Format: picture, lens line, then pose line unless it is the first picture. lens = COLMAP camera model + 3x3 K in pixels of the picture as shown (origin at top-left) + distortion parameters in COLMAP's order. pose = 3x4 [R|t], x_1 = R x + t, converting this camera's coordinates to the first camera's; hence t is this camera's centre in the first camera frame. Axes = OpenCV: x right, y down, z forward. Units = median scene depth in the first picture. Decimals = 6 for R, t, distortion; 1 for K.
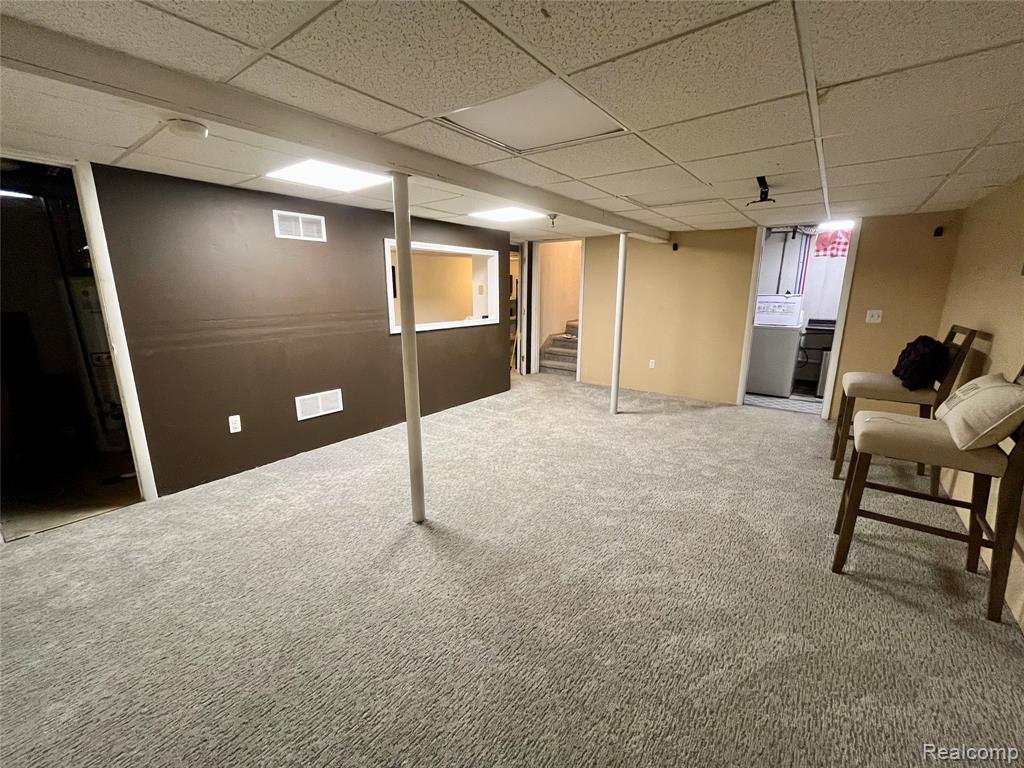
lens RADIAL K [[418.6, 0, 512.0], [0, 418.6, 384.0], [0, 0, 1]] dist [0.000276, -0.000017]
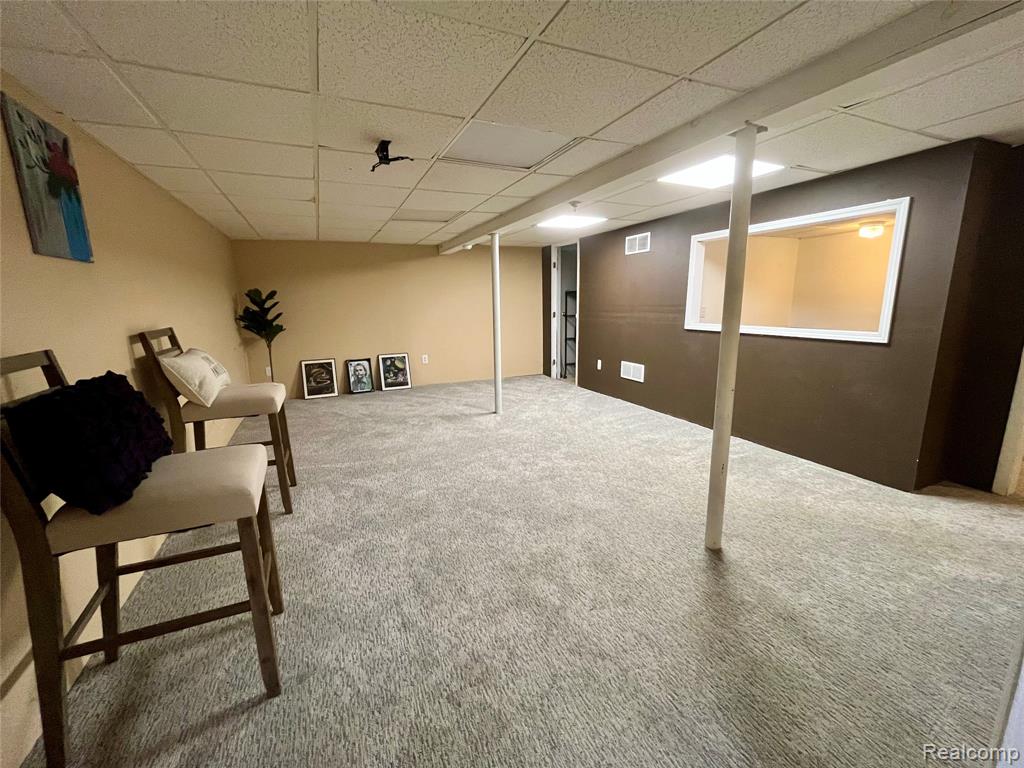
lens RADIAL K [[418.6, 0, 512.0], [0, 418.6, 384.0], [0, 0, 1]] dist [0.000276, -0.000017]
pose [[-0.476437, 0.177049, -0.861197, 0.792012], [-0.180241, 0.939043, 0.292767, -0.209898], [0.860535, 0.294708, -0.415484, 1.070043]]
